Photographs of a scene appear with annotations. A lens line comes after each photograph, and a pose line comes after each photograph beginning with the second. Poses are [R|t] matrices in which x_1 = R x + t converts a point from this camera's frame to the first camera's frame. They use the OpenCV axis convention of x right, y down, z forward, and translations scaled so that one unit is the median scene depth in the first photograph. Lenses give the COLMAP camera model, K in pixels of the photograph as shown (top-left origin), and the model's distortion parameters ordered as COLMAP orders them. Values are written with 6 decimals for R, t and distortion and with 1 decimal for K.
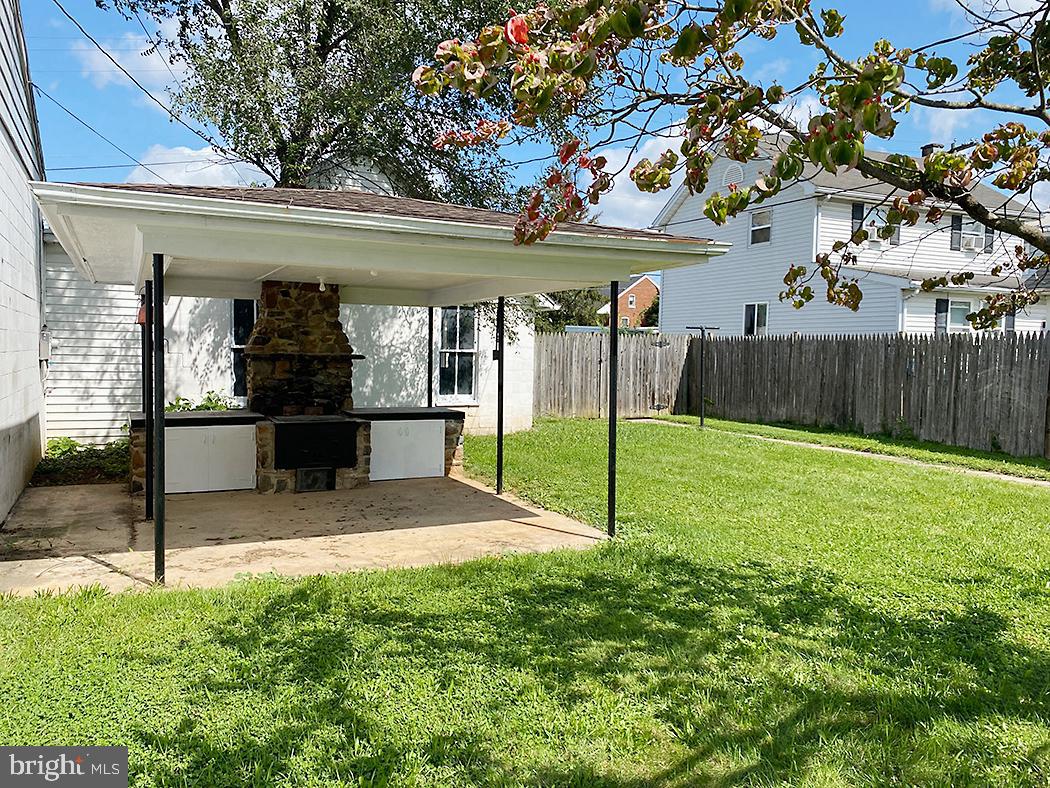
lens RADIAL K [[804.3, 0, 525.0], [0, 804.3, 394.0], [0, 0, 1]] dist [0.009149, 0.001651]
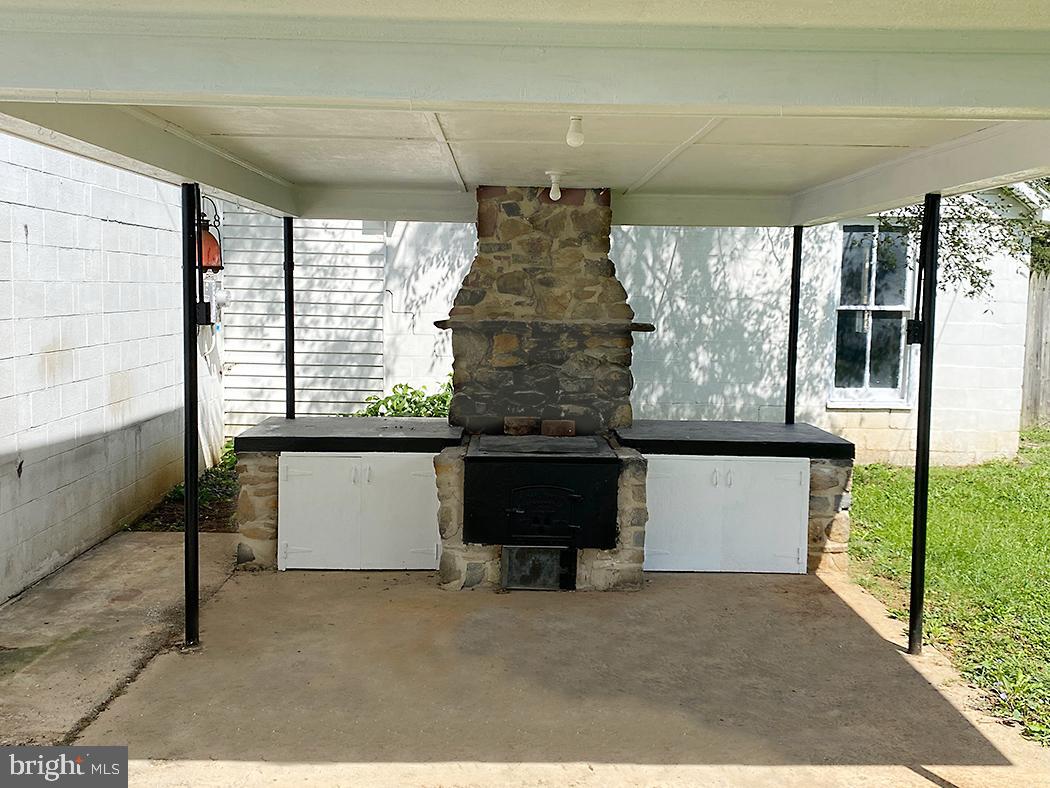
lens RADIAL K [[1086.8, 0, 525.0], [0, 1086.8, 394.0], [0, 0, 1]] dist [0.184509, -0.399142]
pose [[0.912761, 0.039615, -0.406569, 0.012414], [-0.023633, 0.998741, 0.044258, -0.033197], [0.407810, -0.030789, 0.912547, 0.327963]]
